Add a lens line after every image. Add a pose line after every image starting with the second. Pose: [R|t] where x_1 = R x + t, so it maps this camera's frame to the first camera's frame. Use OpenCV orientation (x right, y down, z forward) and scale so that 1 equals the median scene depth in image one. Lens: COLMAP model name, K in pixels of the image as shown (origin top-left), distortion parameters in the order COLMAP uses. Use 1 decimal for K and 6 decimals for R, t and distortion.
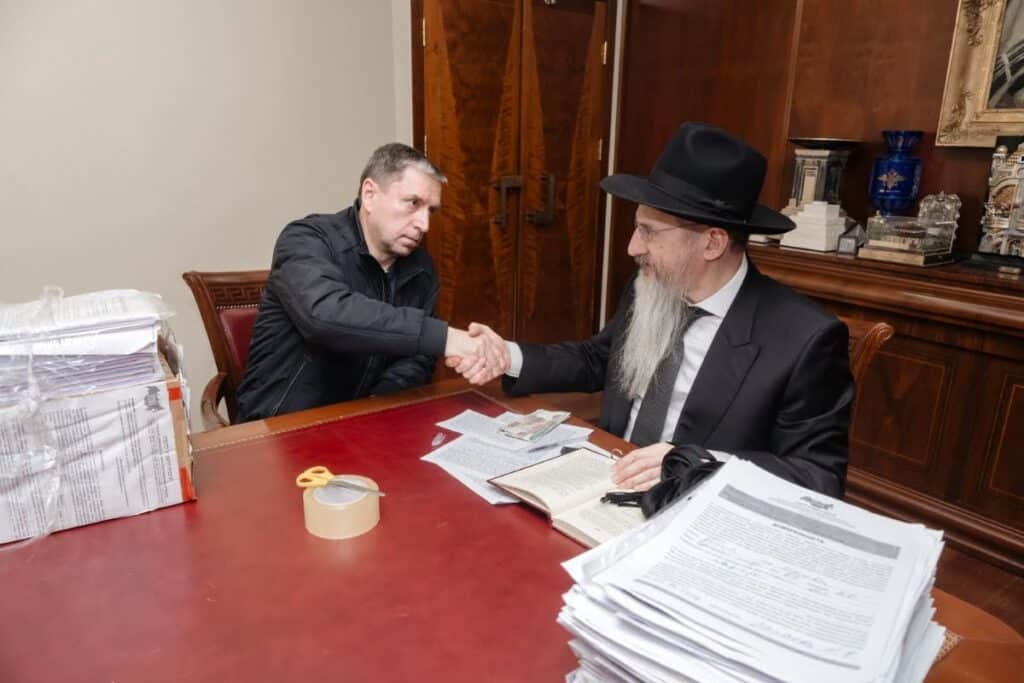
lens RADIAL K [[724.2, 0, 512.0], [0, 724.2, 341.5], [0, 0, 1]] dist [0.000757, -0.002968]
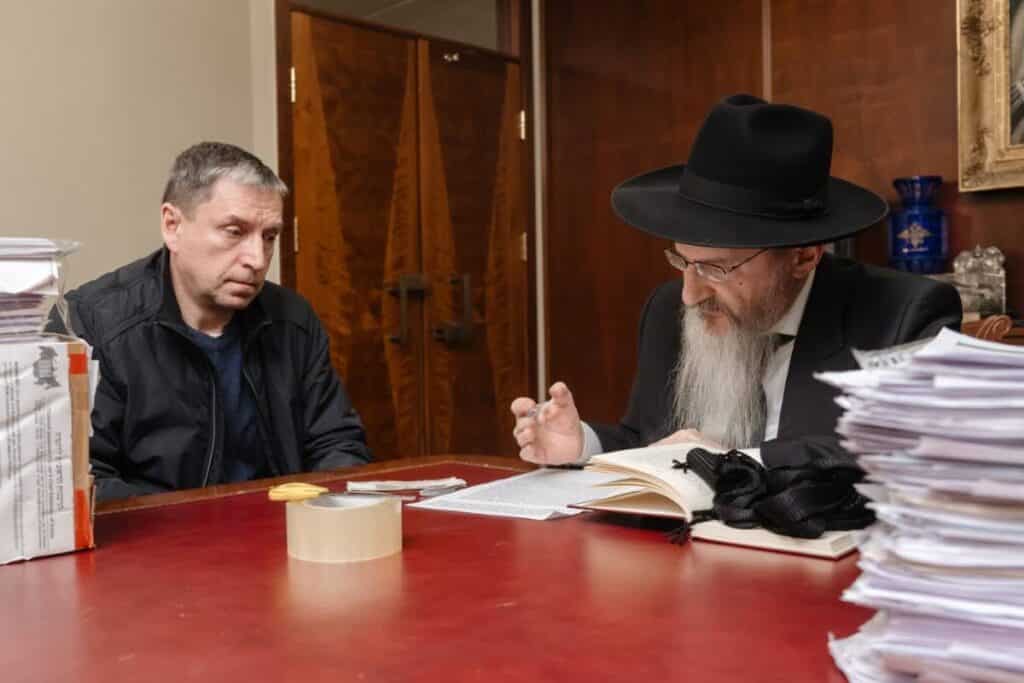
lens RADIAL K [[1027.4, 0, 512.0], [0, 1027.4, 341.5], [0, 0, 1]] dist [-0.003566, 0.003799]
pose [[0.985081, -0.037290, 0.168001, -0.102347], [0.079567, 0.964320, -0.252498, 0.135464], [-0.152592, 0.262098, 0.952901, 0.027450]]
